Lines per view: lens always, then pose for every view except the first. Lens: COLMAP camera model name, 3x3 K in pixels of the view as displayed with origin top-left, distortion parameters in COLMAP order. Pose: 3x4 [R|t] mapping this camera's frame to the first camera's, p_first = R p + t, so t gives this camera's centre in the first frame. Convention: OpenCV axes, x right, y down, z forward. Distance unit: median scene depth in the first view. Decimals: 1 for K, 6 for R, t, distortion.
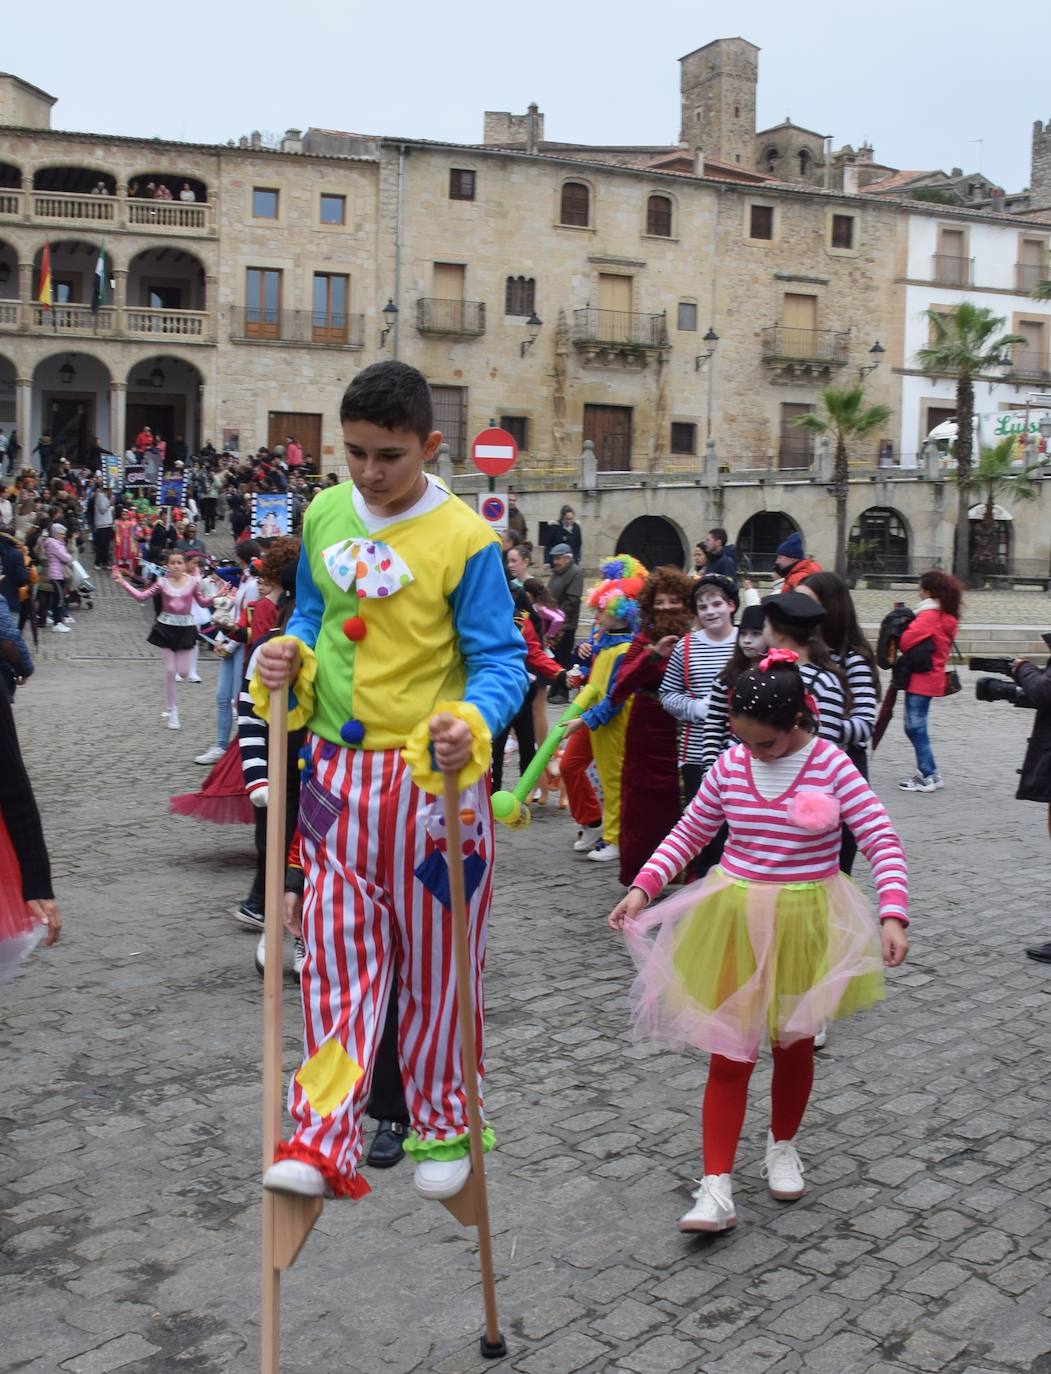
lens RADIAL K [[1624.0, 0, 490.0], [0, 1624.0, 713.2], [0, 0, 1]] dist [-0.122856, 0.000000]
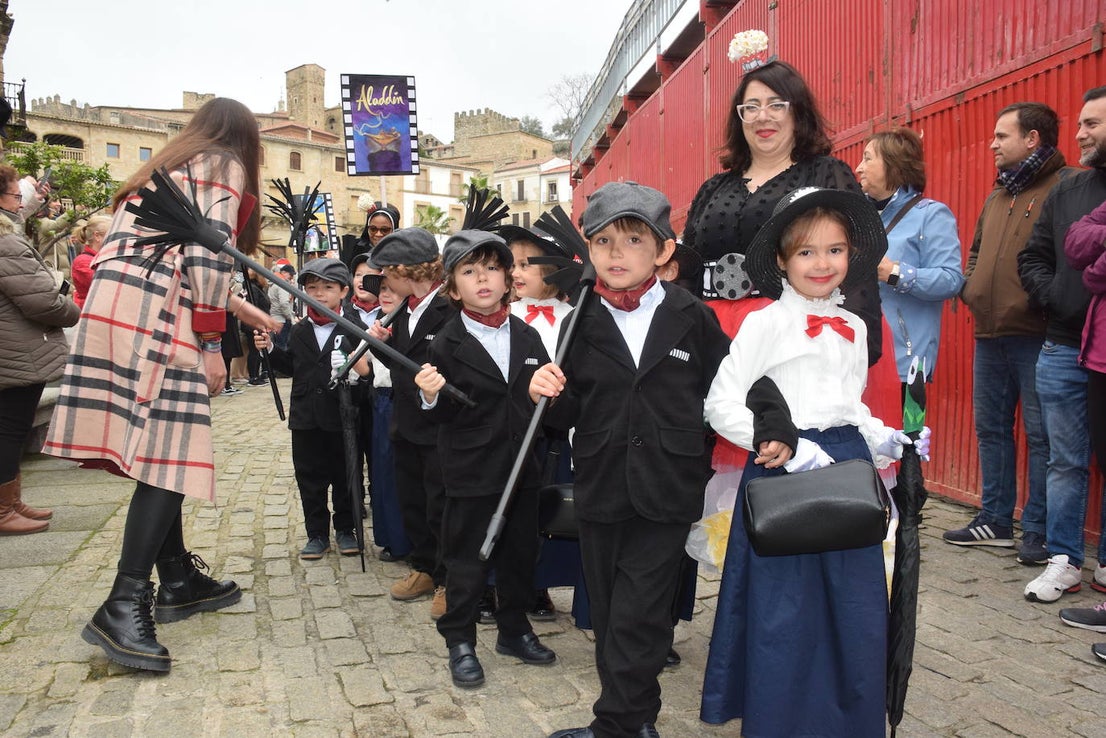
lens RADIAL K [[863.2, 0, 546.7], [0, 863.2, 377.1], [0, 0, 1]] dist [-0.158299, 0.123422]
pose [[0.911092, -0.047431, 0.409465, -0.076229], [0.059485, 0.998089, -0.016743, 0.034479], [-0.407888, 0.039611, 0.912172, -0.222157]]
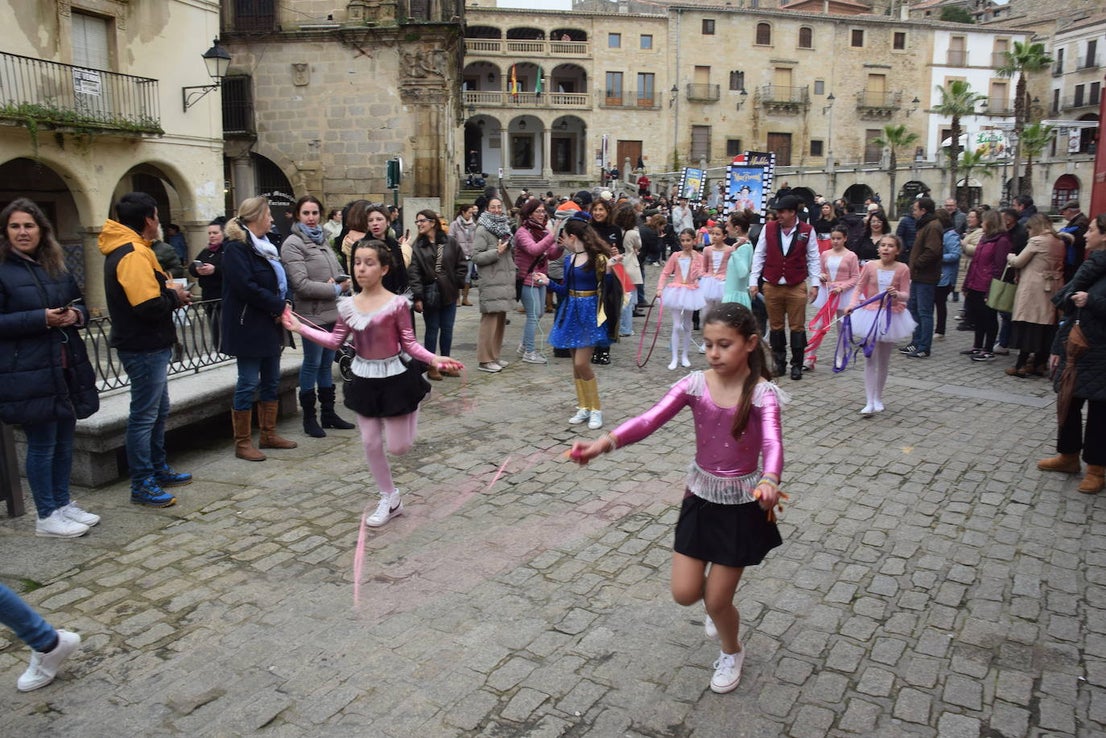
lens RADIAL K [[863.2, 0, 559.5], [0, 863.2, 374.7], [0, 0, 1]] dist [-0.158299, 0.123422]
pose [[0.985385, 0.010417, -0.170021, -0.017432], [0.005707, 0.995549, 0.094070, 0.013293], [0.170244, -0.093666, 0.980940, -0.135539]]
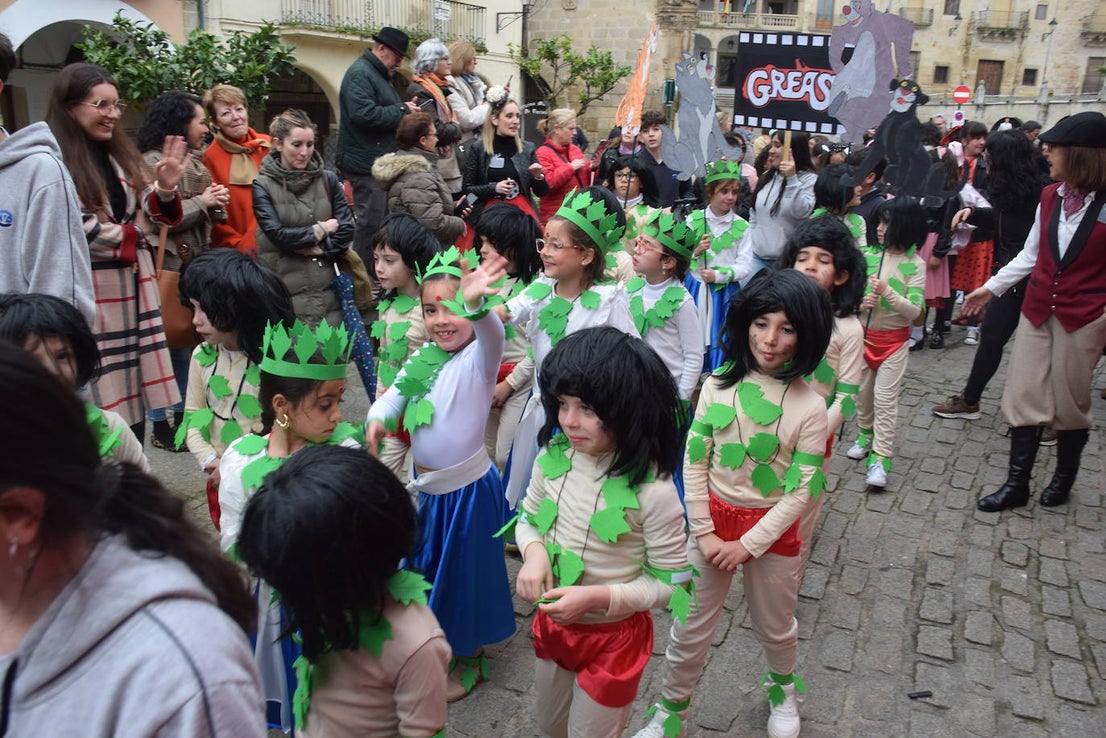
lens RADIAL K [[863.2, 0, 559.6], [0, 863.2, 384.0], [0, 0, 1]] dist [-0.158299, 0.123422]
pose [[0.933403, 0.109207, -0.341807, -0.036401], [-0.041075, 0.978819, 0.200564, 0.022627], [0.356470, -0.173167, 0.918119, -0.220227]]
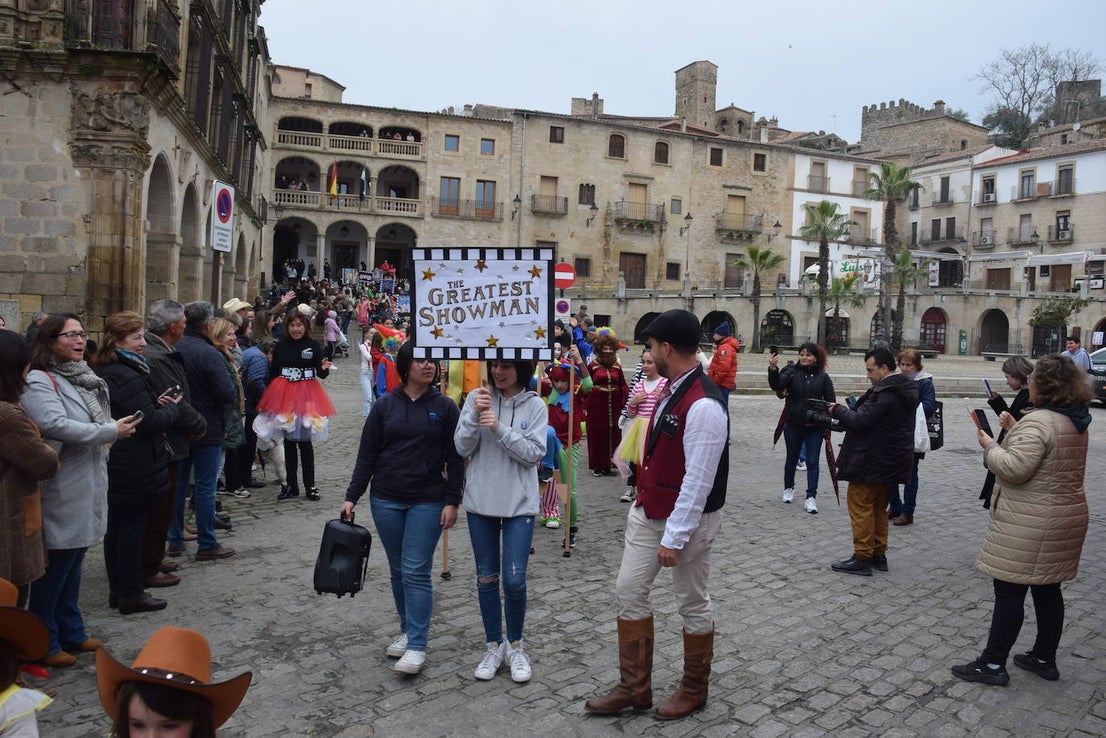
lens RADIAL K [[863.2, 0, 554.5], [0, 863.2, 387.7], [0, 0, 1]] dist [-0.158299, 0.123422]
pose [[0.999642, 0.017563, -0.020186, 0.005310], [-0.018212, 0.999307, -0.032451, -0.000918], [0.019602, 0.032807, 0.999269, 0.010939]]
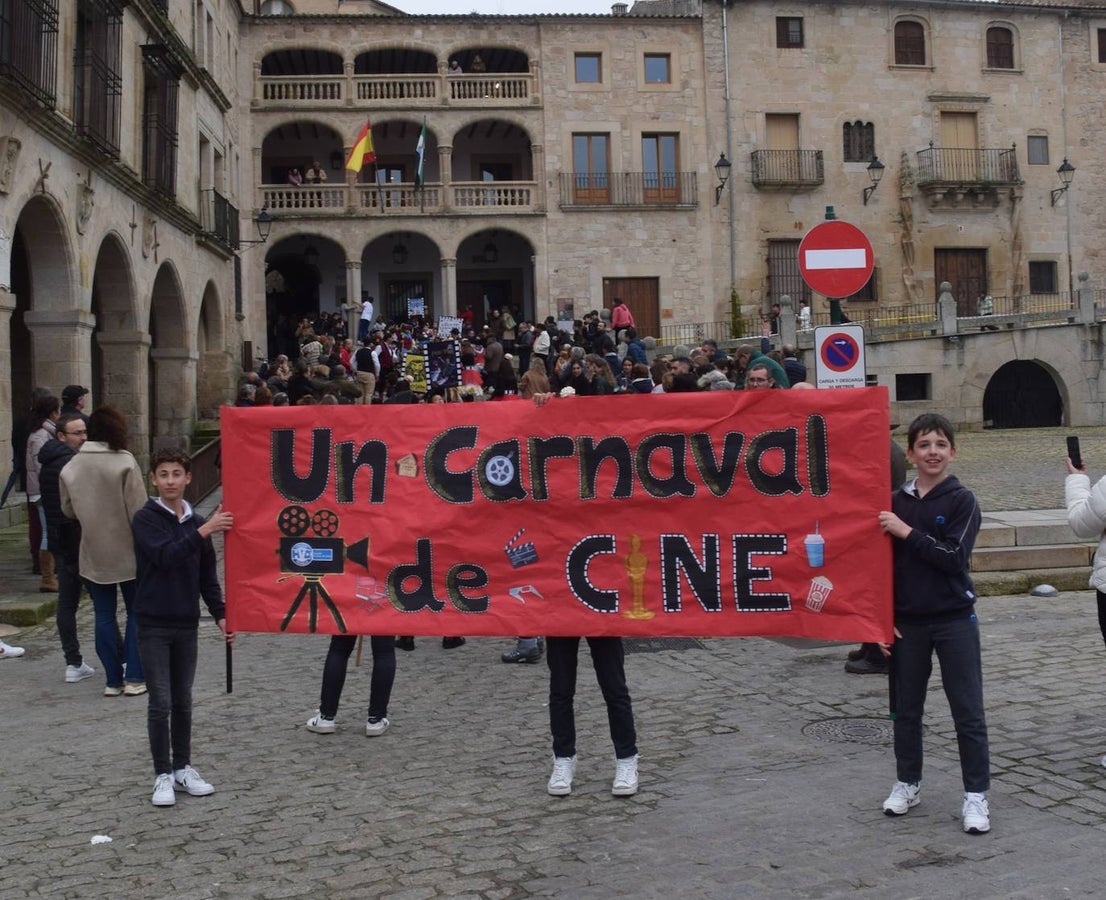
lens RADIAL K [[1407.7, 0, 527.1], [0, 1407.7, 418.2], [0, 0, 1]] dist [-0.137308, 0.000000]
pose [[0.973413, -0.055153, -0.222316, 0.001438], [0.033305, 0.994344, -0.100851, -0.019413], [0.226621, 0.090765, 0.969745, 0.173425]]
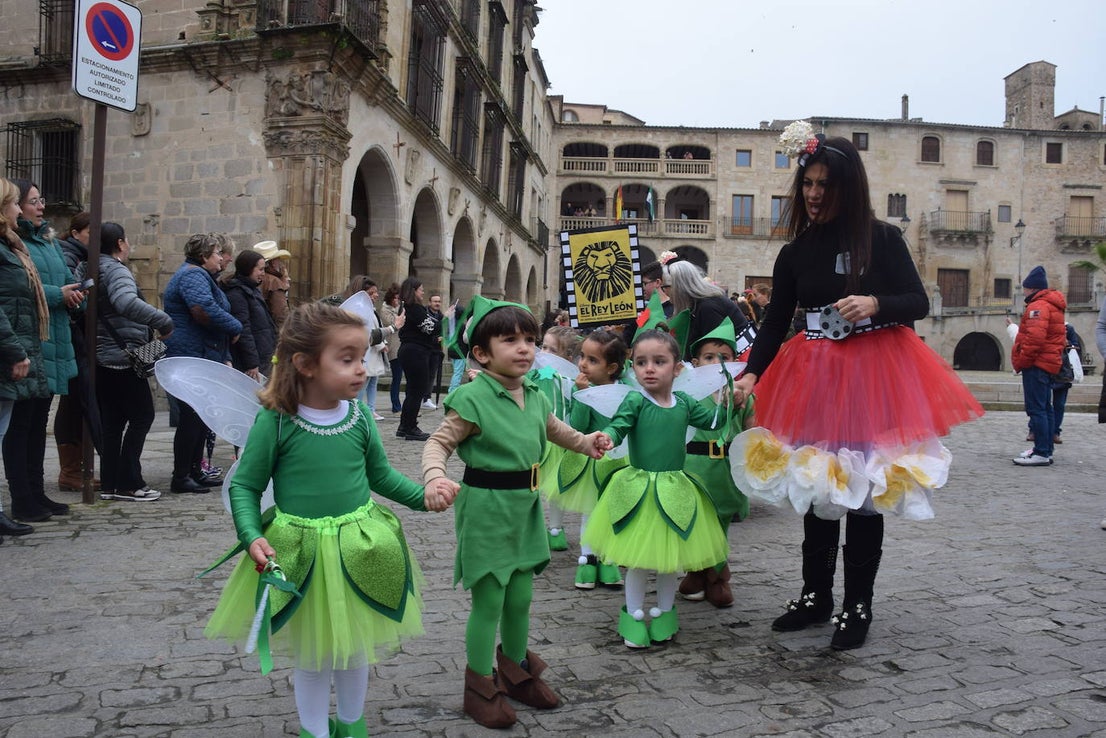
lens RADIAL K [[863.2, 0, 571.3], [0, 863.2, 373.2], [0, 0, 1]] dist [-0.158299, 0.123422]
pose [[0.931752, 0.004858, -0.363062, 0.022040], [-0.039882, 0.995230, -0.089036, 0.005725], [0.360898, 0.097439, 0.927501, 0.086708]]
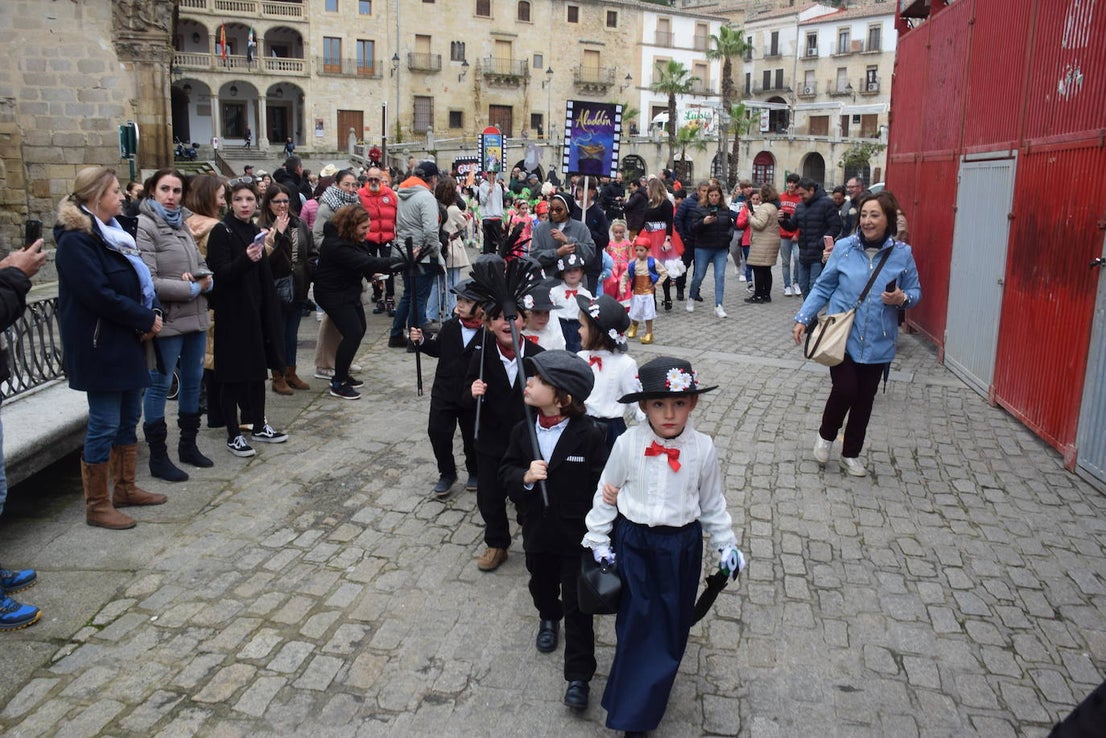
lens RADIAL K [[863.2, 0, 553.4], [0, 863.2, 372.0], [0, 0, 1]] dist [-0.158299, 0.123422]
pose [[0.987183, -0.040626, 0.154337, -0.043763], [0.020952, 0.991678, 0.127027, 0.010782], [-0.158213, -0.122165, 0.979818, -0.119155]]
